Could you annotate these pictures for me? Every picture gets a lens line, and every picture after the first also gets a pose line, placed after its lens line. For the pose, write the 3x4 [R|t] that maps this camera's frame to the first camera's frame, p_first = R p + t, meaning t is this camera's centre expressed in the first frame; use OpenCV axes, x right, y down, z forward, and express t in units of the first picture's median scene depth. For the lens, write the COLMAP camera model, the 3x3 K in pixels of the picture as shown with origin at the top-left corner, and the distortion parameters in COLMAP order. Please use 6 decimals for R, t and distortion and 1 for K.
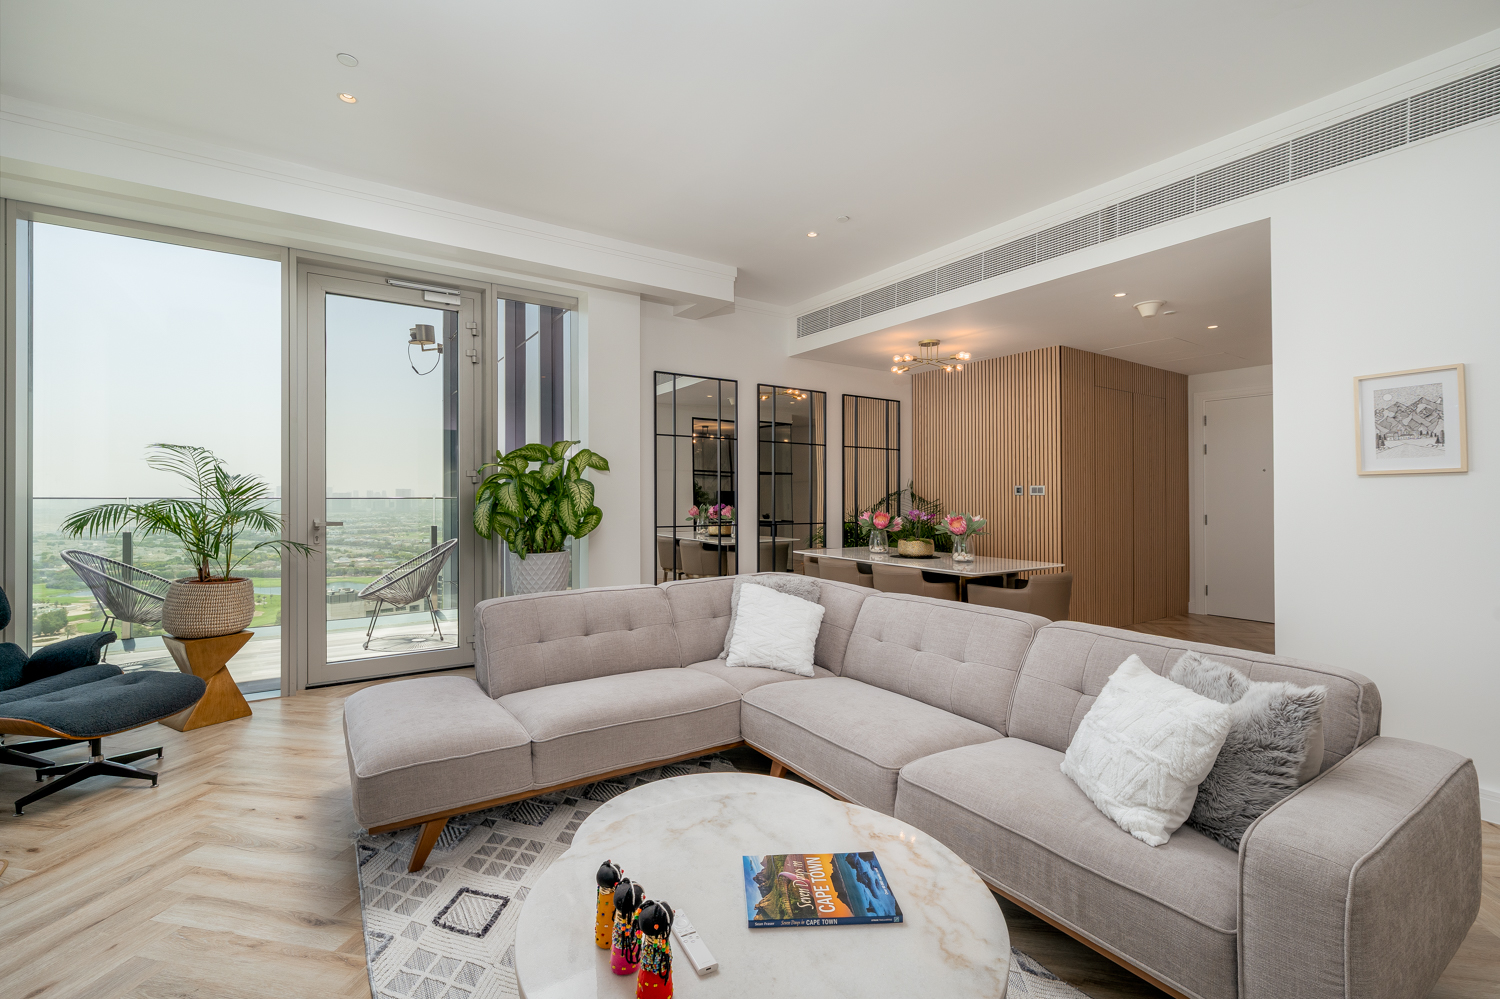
lens RADIAL K [[658.2, 0, 752.1], [0, 658.2, 492.2], [0, 0, 1]] dist [0.000541, 0.000074]
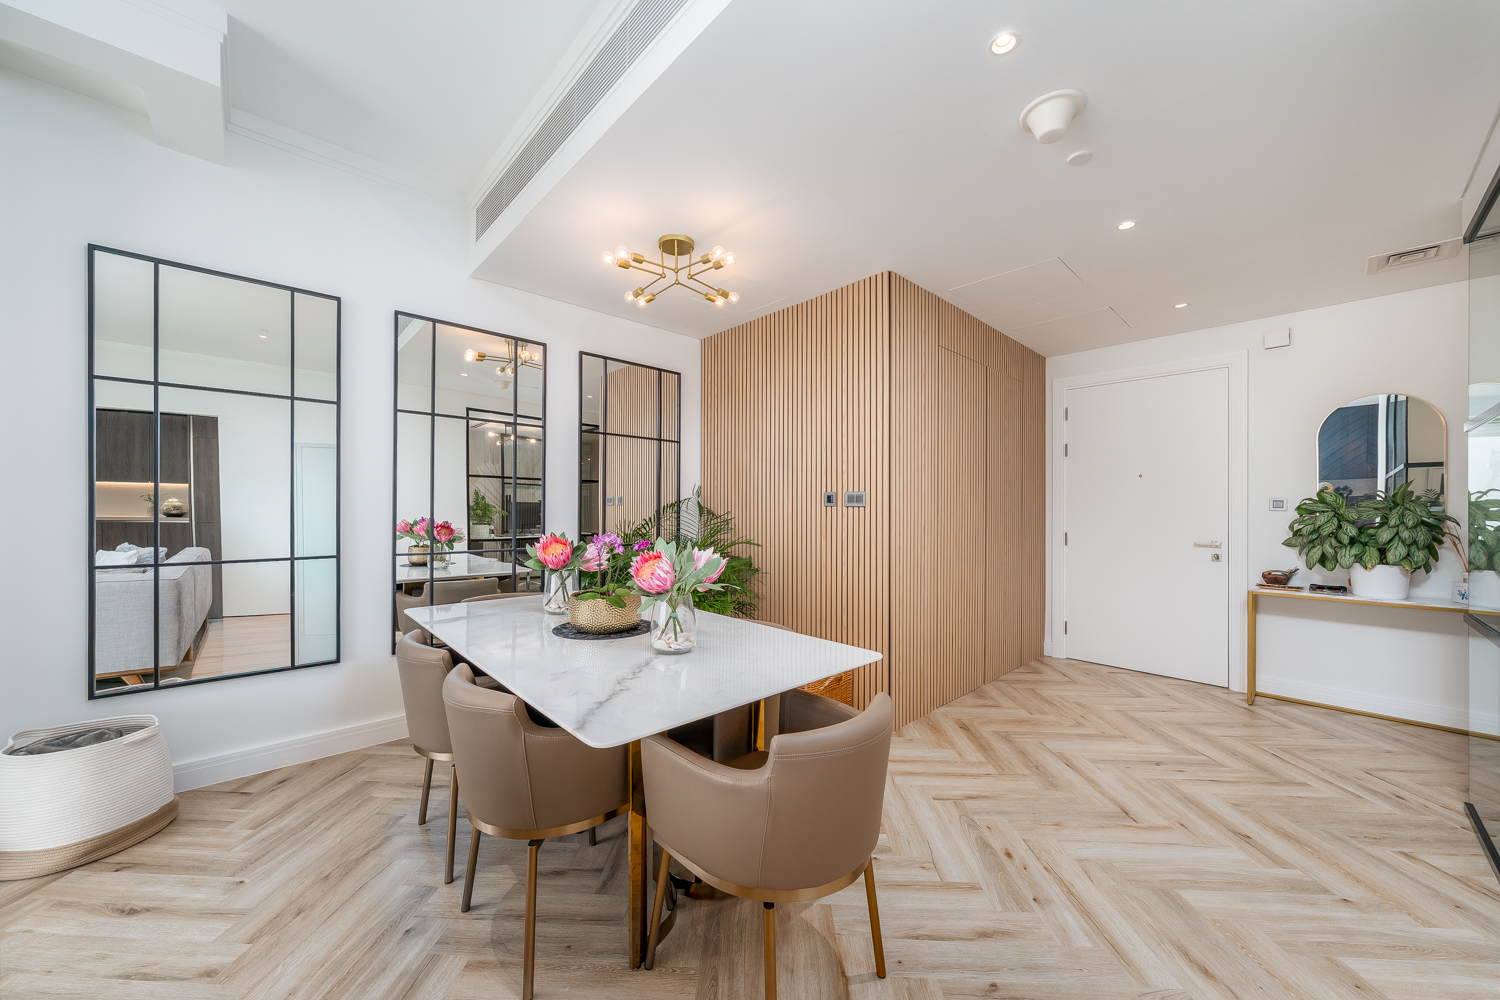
lens RADIAL K [[543.6, 0, 750.5], [0, 543.6, 508.4], [0, 0, 1]] dist [-0.002047, -0.000145]
pose [[0.987330, 0.004616, 0.158612, 0.207992], [-0.005624, 0.999967, 0.005906, 0.002895], [-0.158579, -0.006723, 0.987323, 0.411207]]
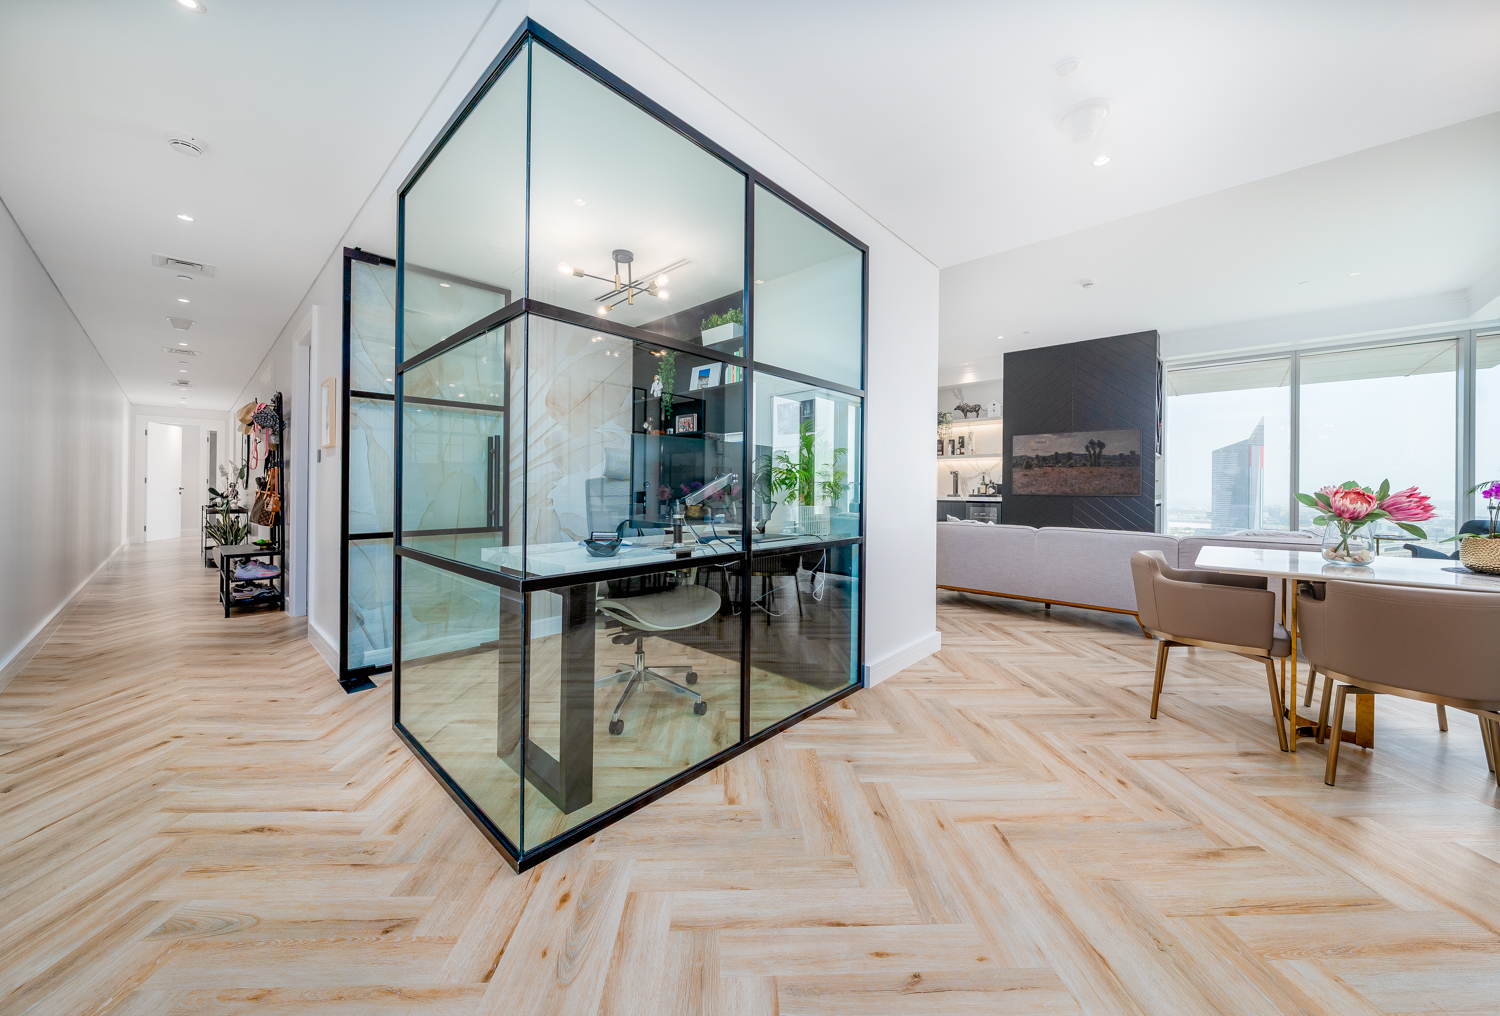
lens RADIAL K [[527.6, 0, 749.7], [0, 527.6, 494.2], [0, 0, 1]] dist [-0.000268, -0.000026]
pose [[-0.973458, -0.004384, -0.228823, 0.979598], [-0.004243, 0.999990, -0.001111, 0.048974], [0.228826, -0.000111, -0.973467, 1.267047]]
